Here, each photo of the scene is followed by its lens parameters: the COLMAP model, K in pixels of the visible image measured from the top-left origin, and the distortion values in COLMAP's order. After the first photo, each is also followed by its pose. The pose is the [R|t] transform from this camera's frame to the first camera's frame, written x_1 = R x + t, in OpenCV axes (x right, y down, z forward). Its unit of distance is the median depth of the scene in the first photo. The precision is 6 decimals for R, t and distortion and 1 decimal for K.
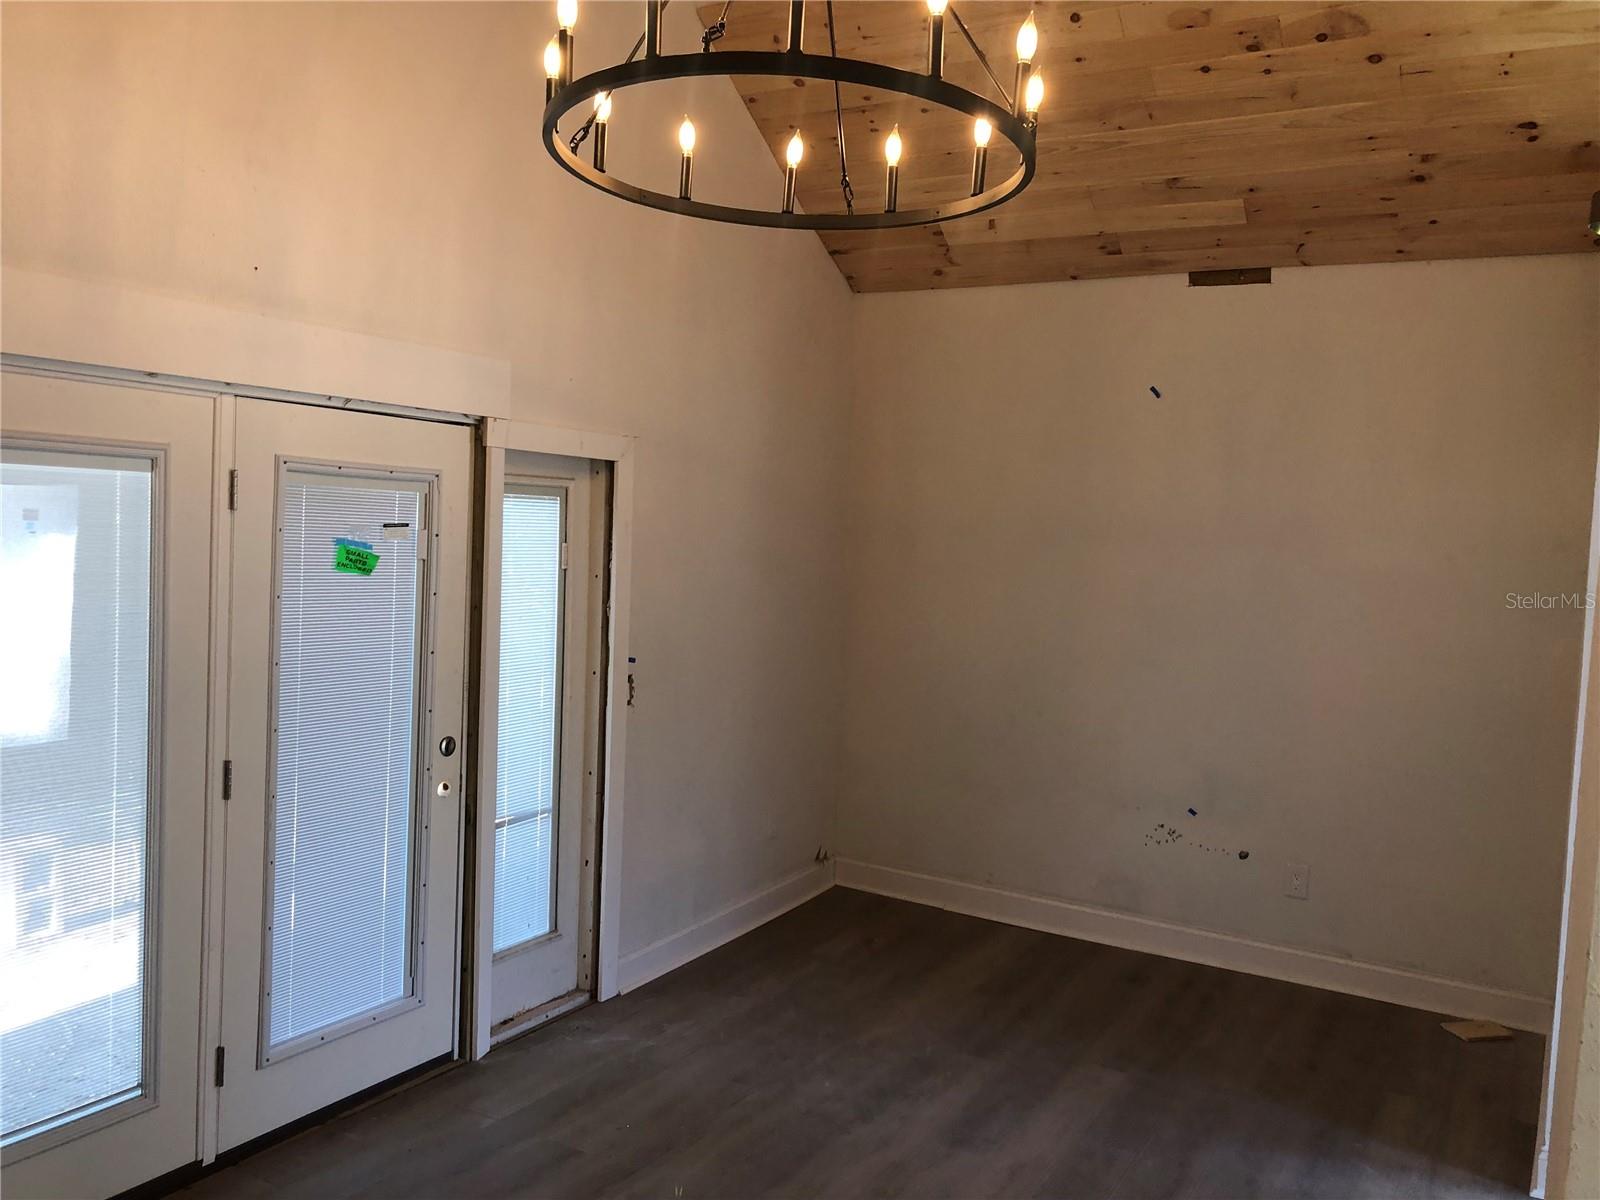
lens RADIAL K [[1309.0, 0, 800.3], [0, 1309.0, 600.7], [0, 0, 1]] dist [0.065143, -0.053111]
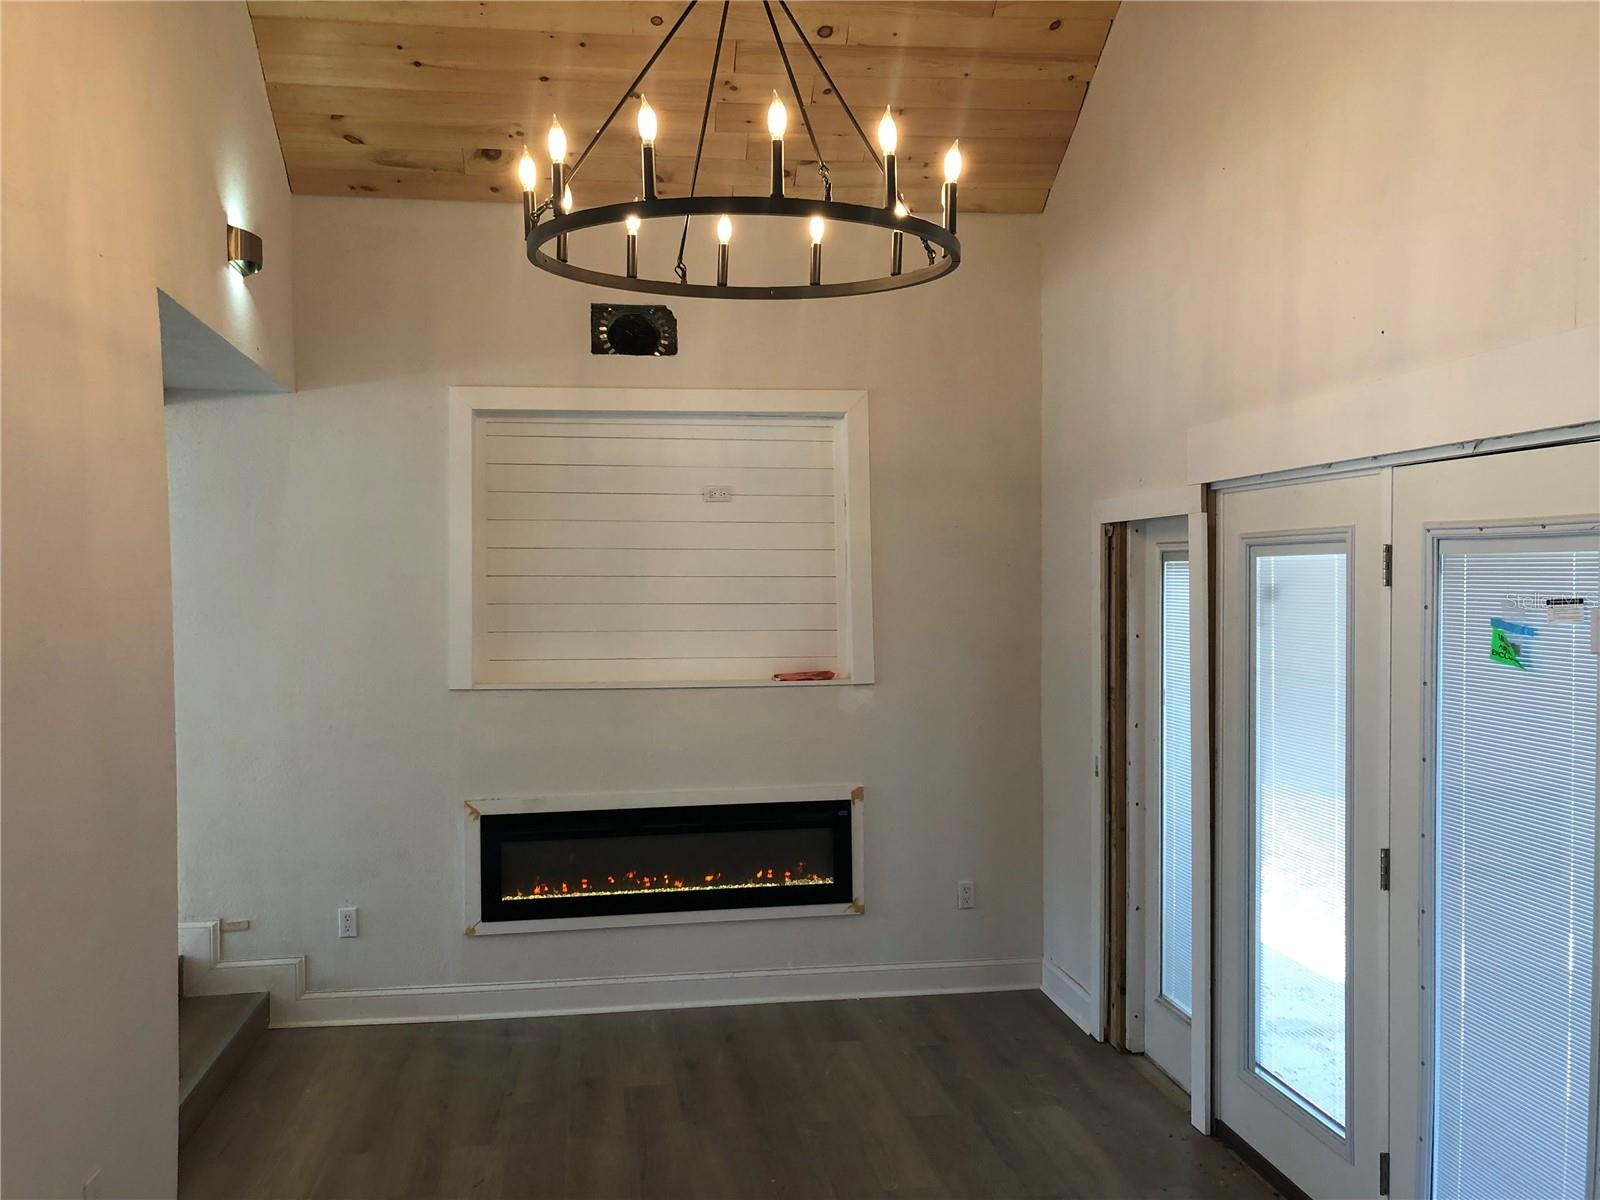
lens RADIAL K [[1309.0, 0, 803.1], [0, 1309.0, 598.1], [0, 0, 1]] dist [0.065143, -0.053111]
pose [[-0.778338, -0.020508, -0.627510, 0.479011], [-0.056001, 0.997750, 0.036853, -0.068133], [0.625343, 0.063826, -0.777736, 1.412180]]
